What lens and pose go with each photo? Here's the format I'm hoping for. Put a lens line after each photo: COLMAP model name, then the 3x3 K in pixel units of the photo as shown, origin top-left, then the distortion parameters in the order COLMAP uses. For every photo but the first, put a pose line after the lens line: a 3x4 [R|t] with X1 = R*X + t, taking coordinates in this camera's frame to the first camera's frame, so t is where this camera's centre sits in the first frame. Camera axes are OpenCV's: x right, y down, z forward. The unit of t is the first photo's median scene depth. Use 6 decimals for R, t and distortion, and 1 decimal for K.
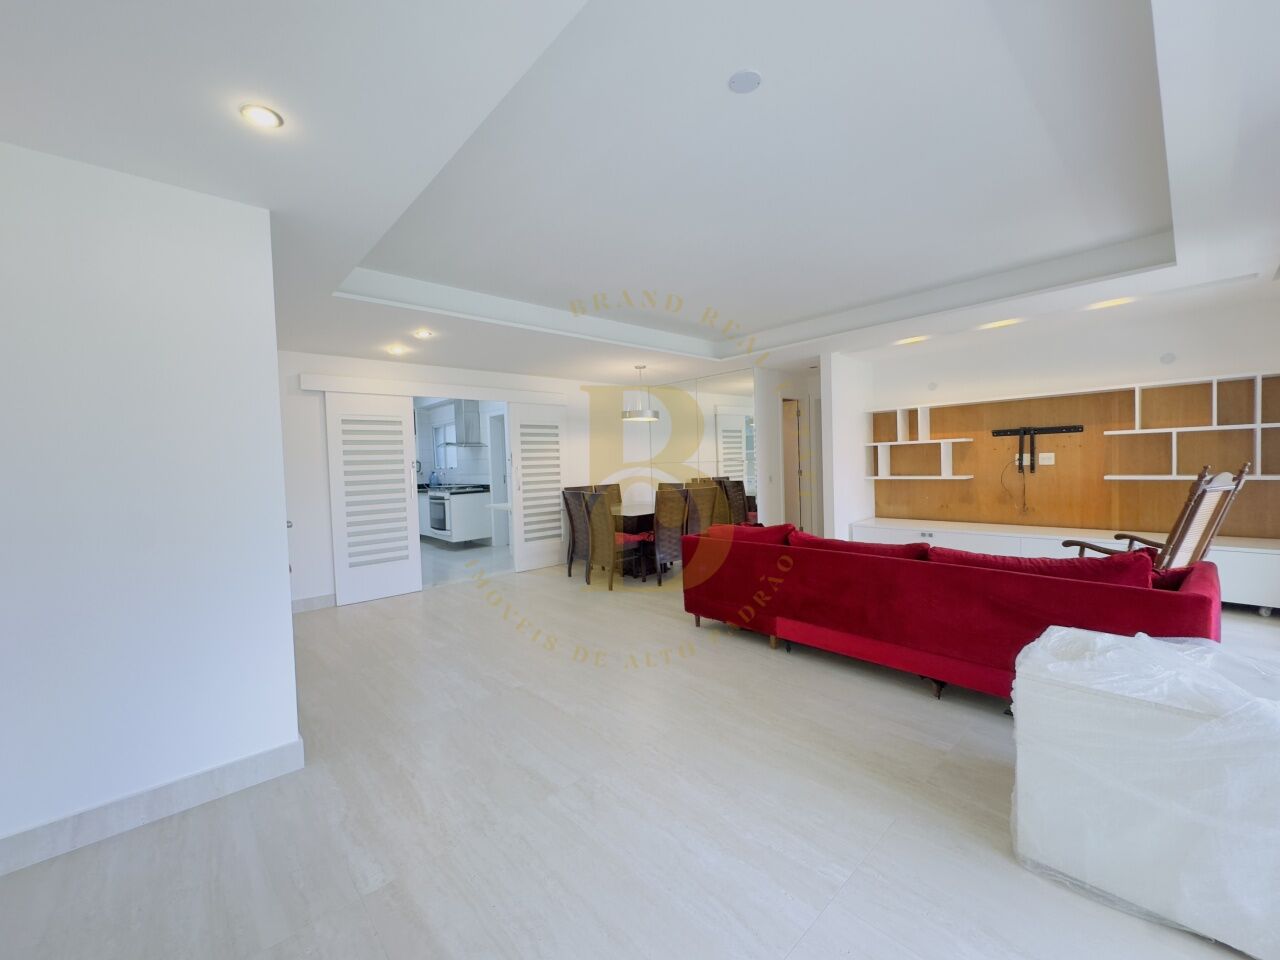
lens RADIAL K [[510.3, 0, 640.0], [0, 510.3, 480.0], [0, 0, 1]] dist [-0.002190, 0.000181]
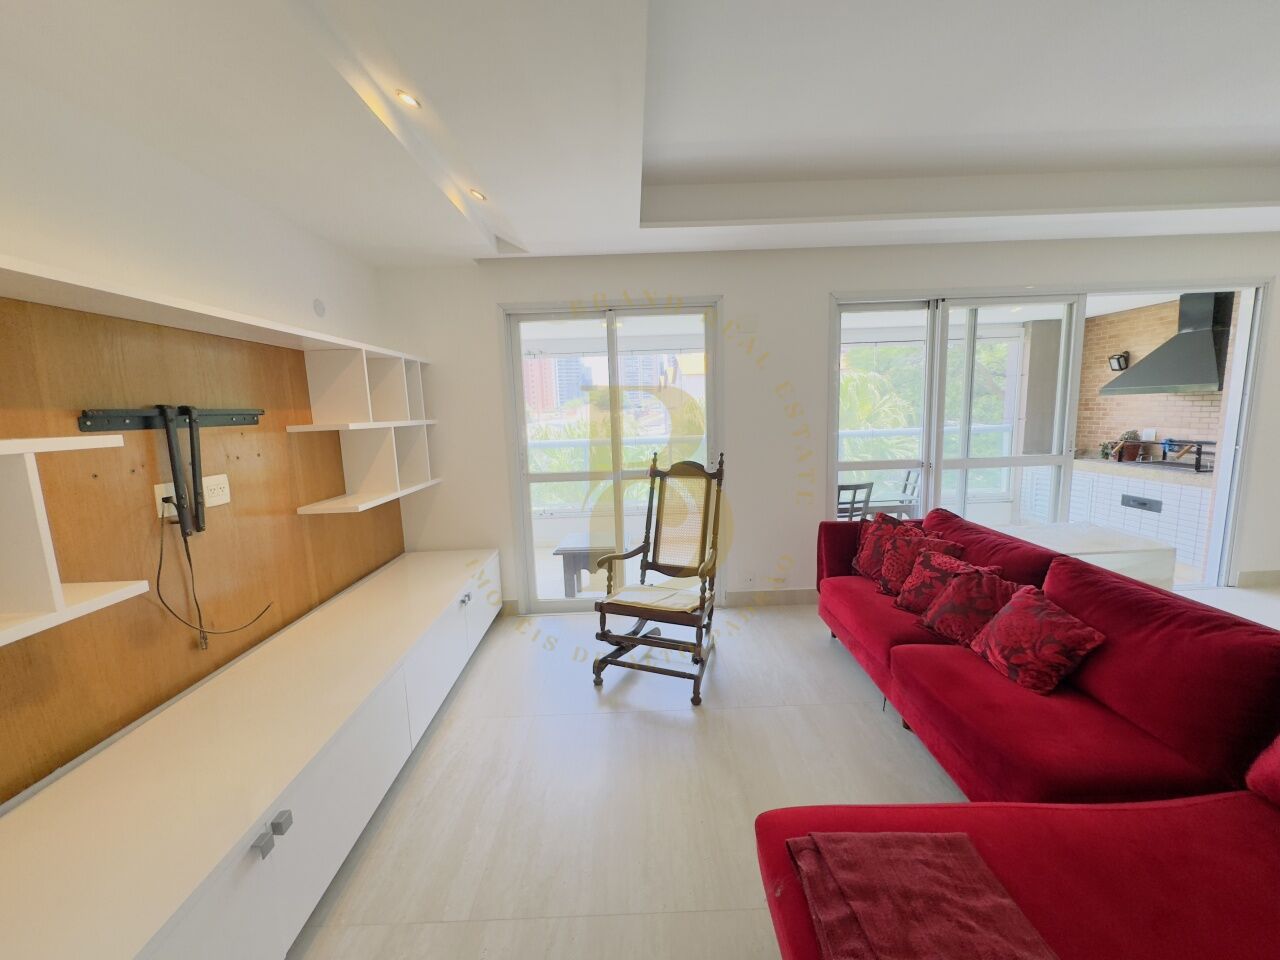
lens RADIAL K [[510.3, 0, 640.0], [0, 510.3, 480.0], [0, 0, 1]] dist [-0.002190, 0.000181]
pose [[-0.743276, -0.031312, 0.668251, 0.285122], [0.086063, 0.986128, 0.141931, -0.074808], [-0.663426, 0.163006, -0.730271, 1.037067]]
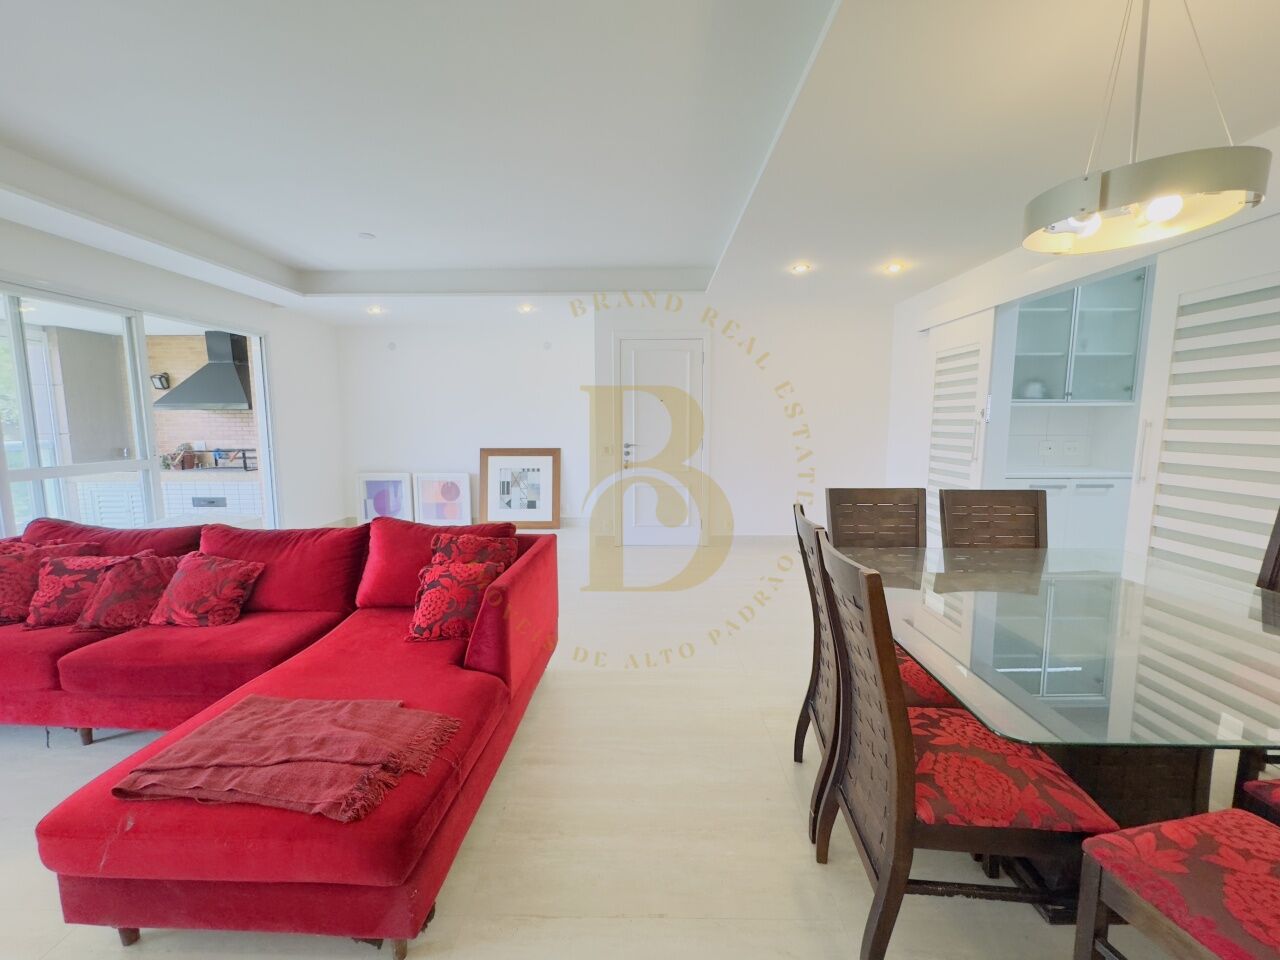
lens RADIAL K [[513.6, 0, 640.0], [0, 513.6, 480.0], [0, 0, 1]] dist [-0.002235, -0.000260]
pose [[-0.685677, 0.117065, -0.718431, 0.369598], [-0.001817, 0.986705, 0.162514, -0.052834], [0.727904, 0.112738, -0.676347, 1.164954]]
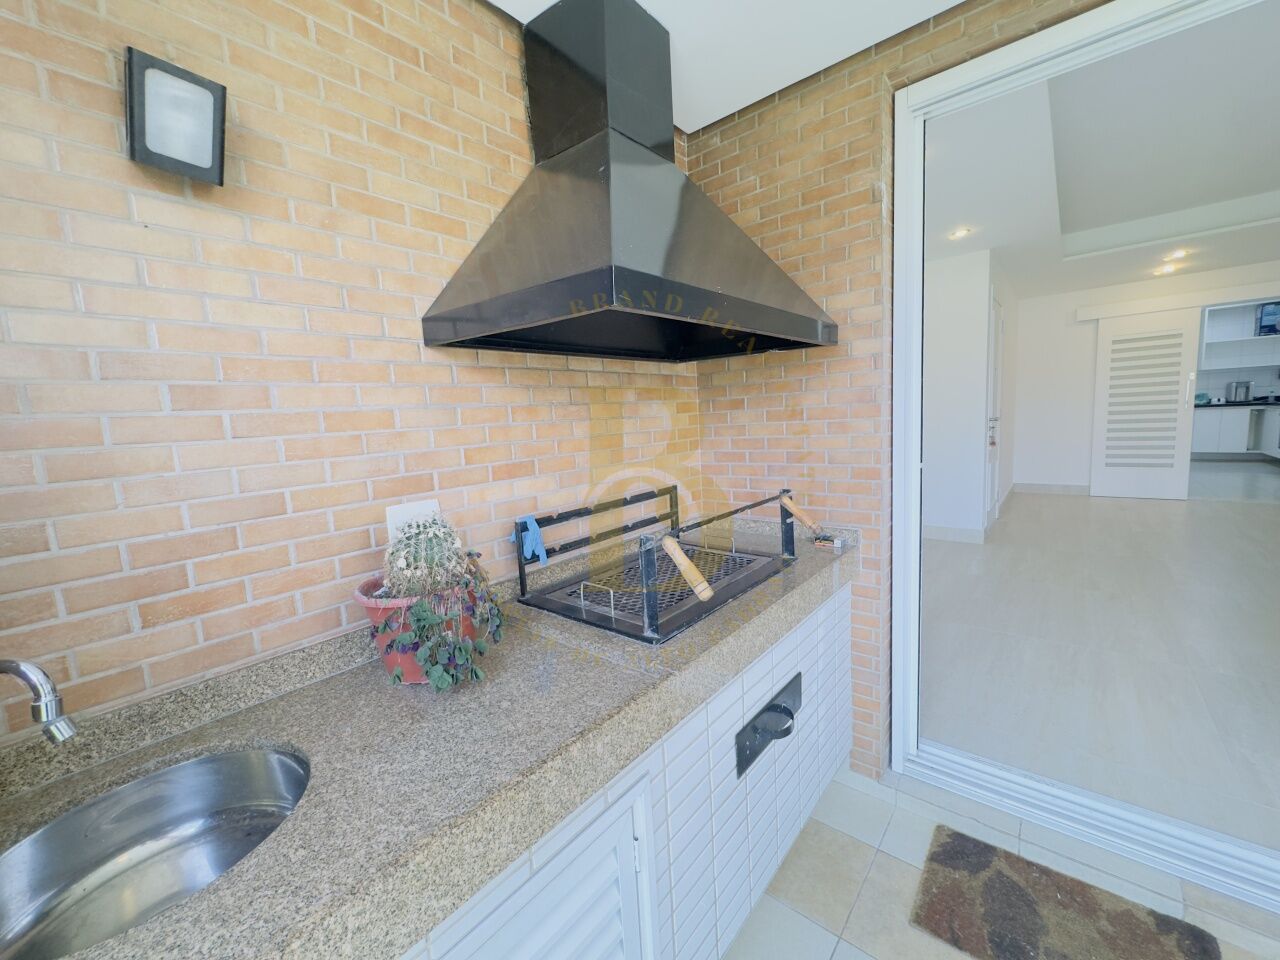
lens RADIAL K [[510.3, 0, 640.0], [0, 510.3, 480.0], [0, 0, 1]] dist [-0.002190, 0.000181]
pose [[0.131571, 0.148478, -0.980124, 0.440530], [0.015027, 0.988307, 0.151734, 0.004918], [0.991193, -0.034692, 0.127802, -0.228877]]
